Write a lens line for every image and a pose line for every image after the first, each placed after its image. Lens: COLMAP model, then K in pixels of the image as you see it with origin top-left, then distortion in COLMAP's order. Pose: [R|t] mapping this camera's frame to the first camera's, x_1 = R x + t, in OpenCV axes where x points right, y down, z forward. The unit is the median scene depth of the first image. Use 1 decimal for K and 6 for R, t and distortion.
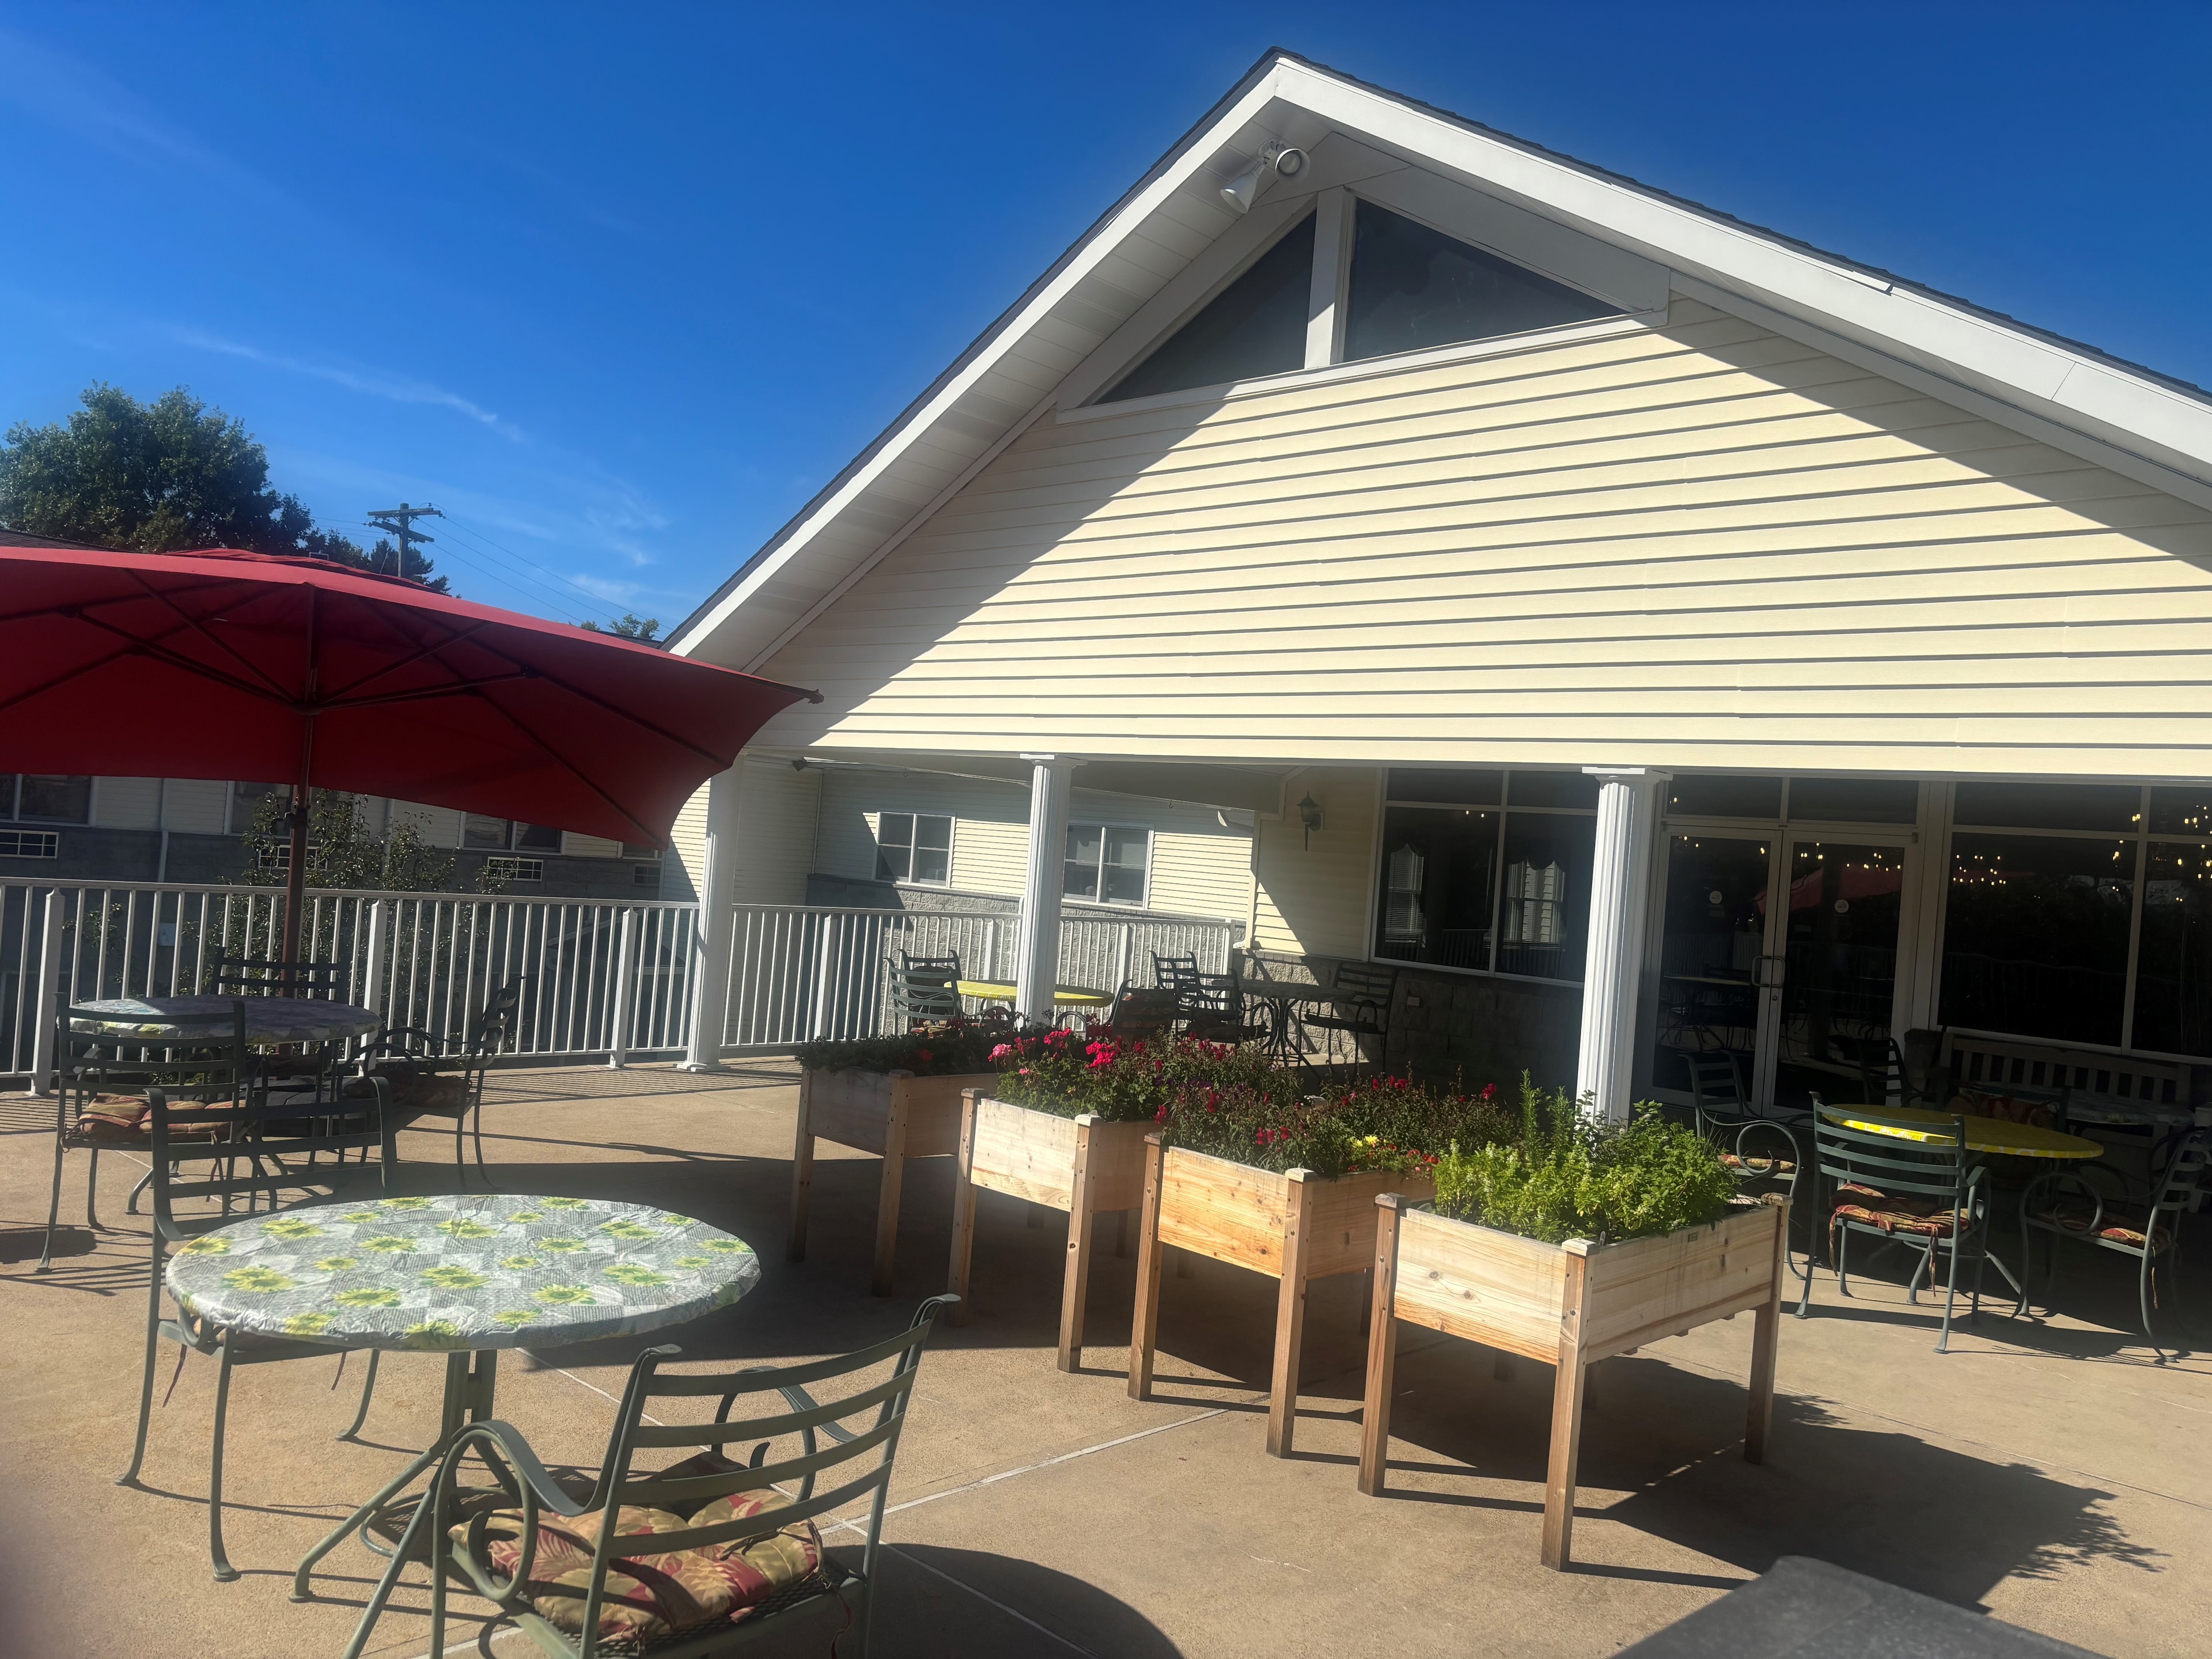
lens RADIAL K [[1680.0, 0, 1106.0], [0, 1680.0, 829.5], [0, 0, 1]] dist [0.001474, 0.005127]
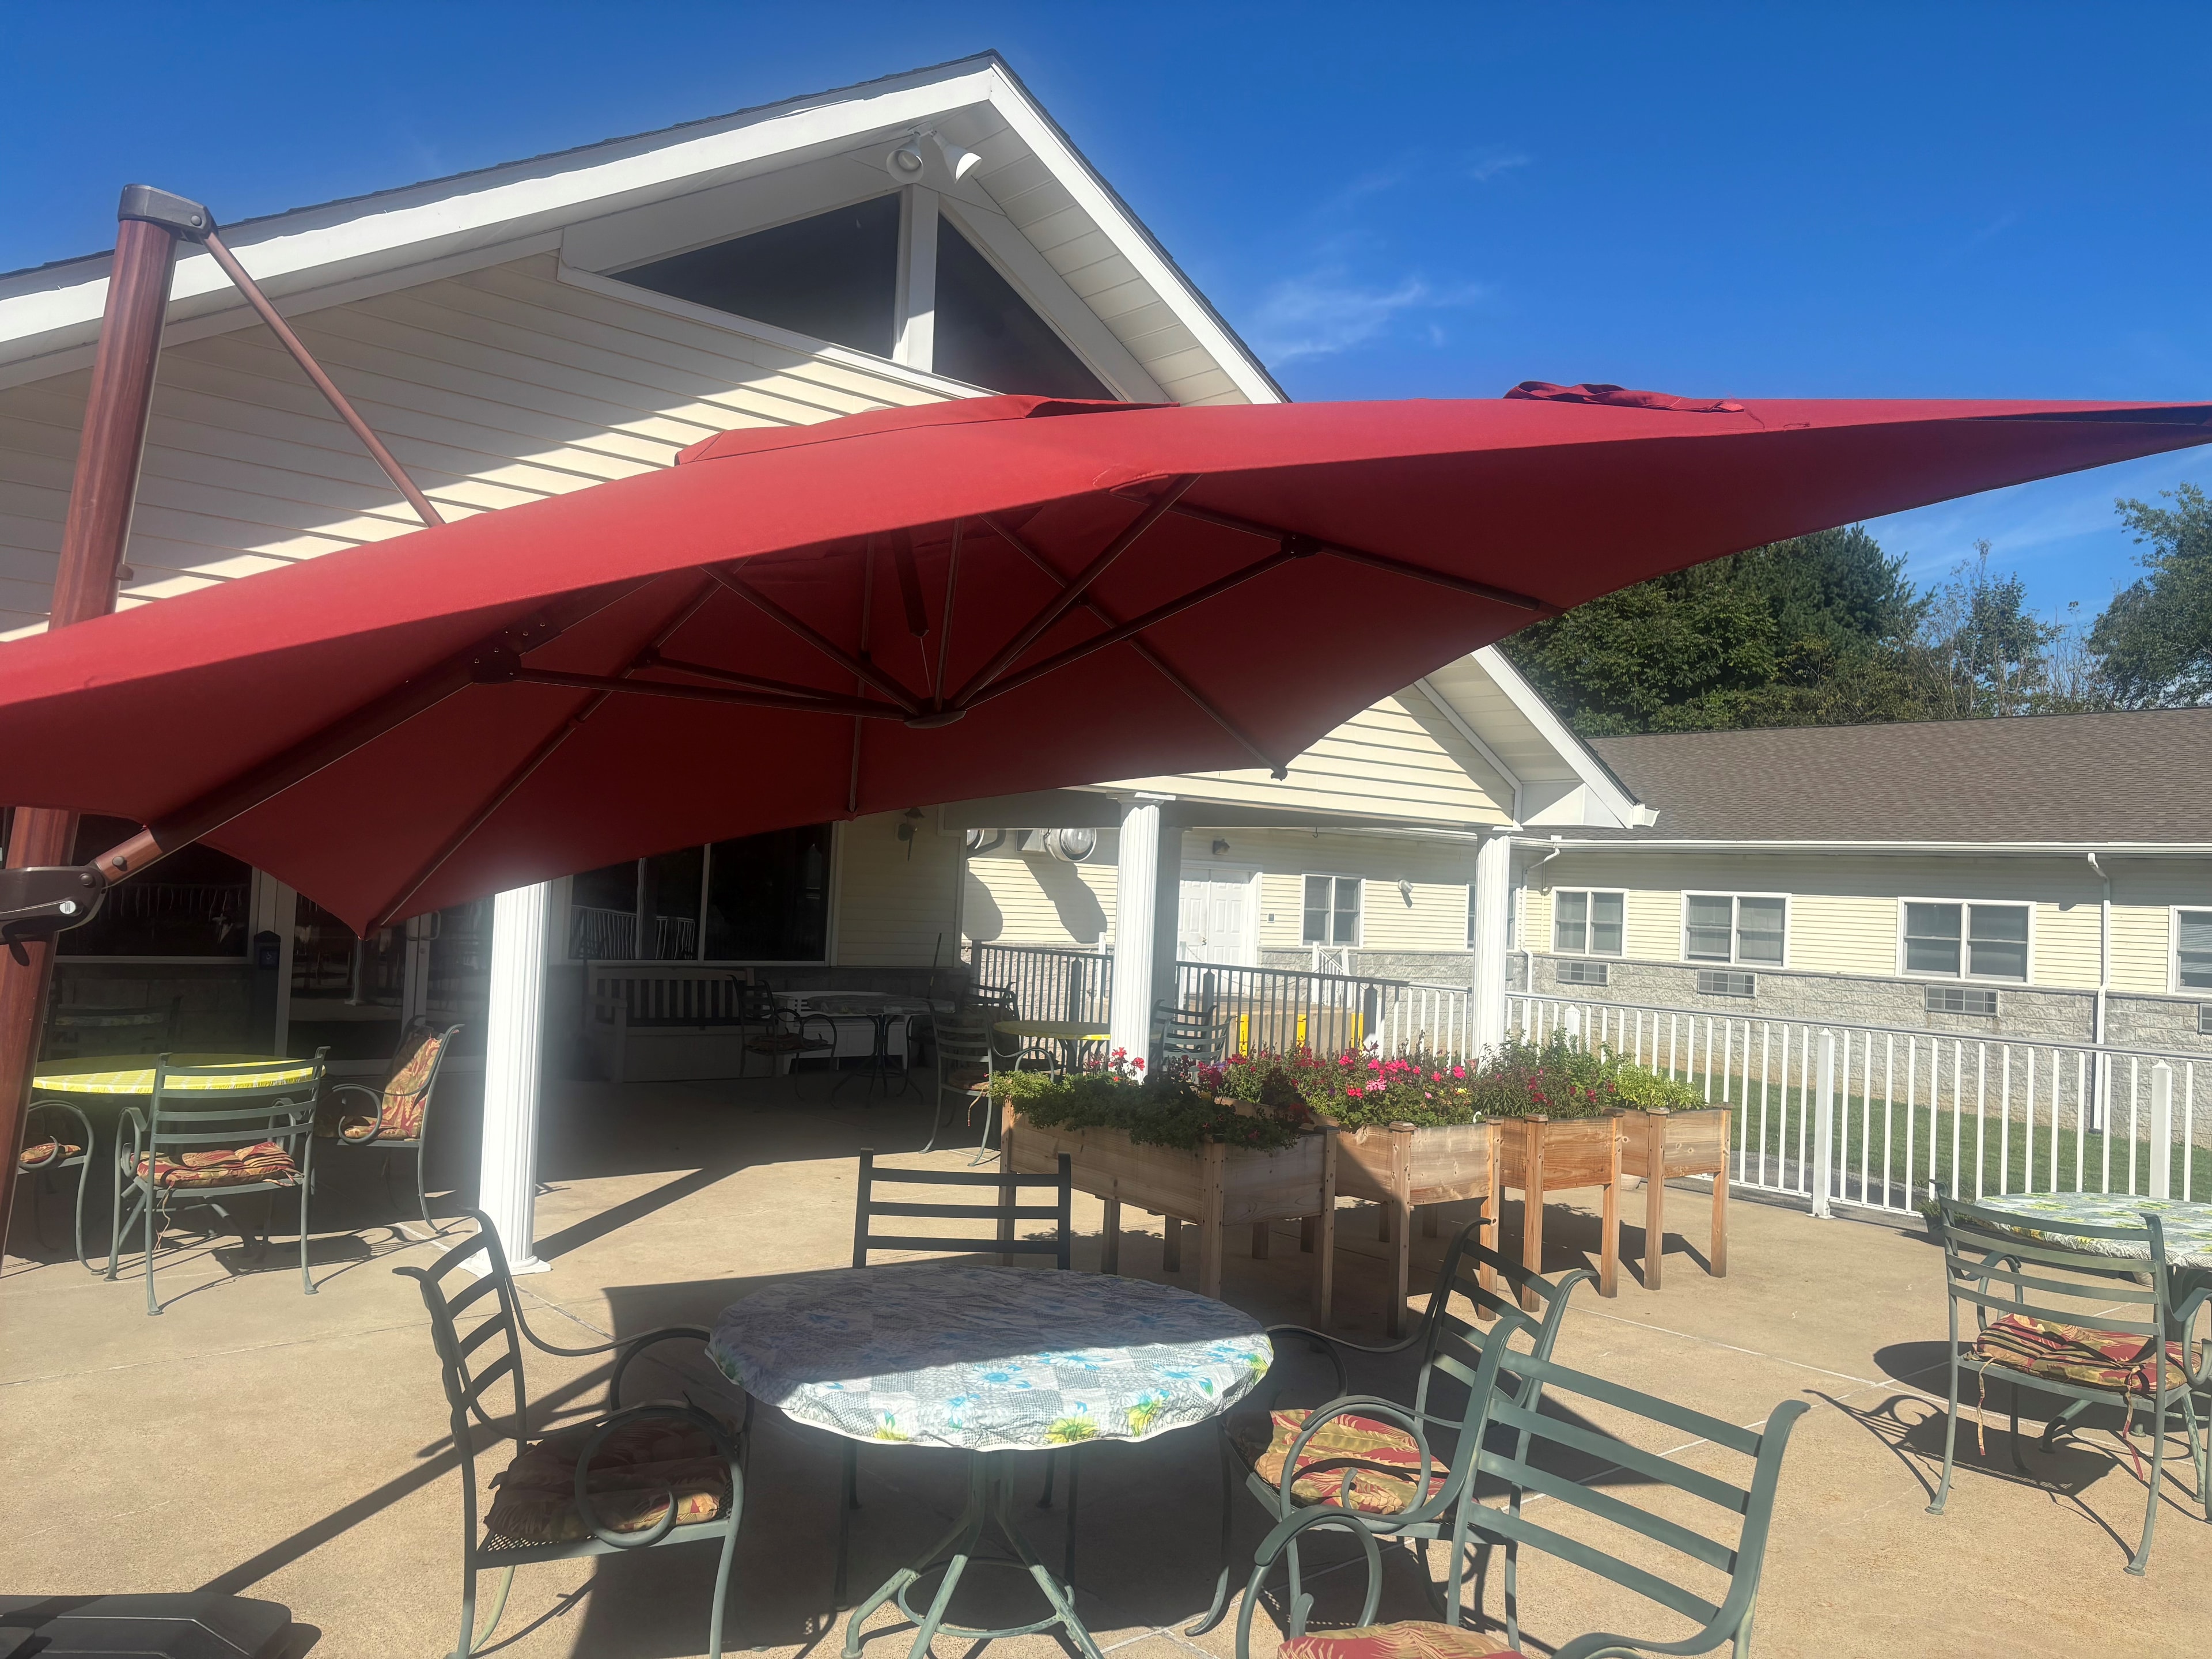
lens RADIAL K [[1680.0, 0, 1106.0], [0, 1680.0, 829.5], [0, 0, 1]] dist [0.001474, 0.005127]
pose [[0.106823, -0.033291, 0.993721, -0.987403], [-0.056704, 0.997609, 0.039516, -0.059837], [-0.992660, -0.060569, 0.104680, 0.898839]]
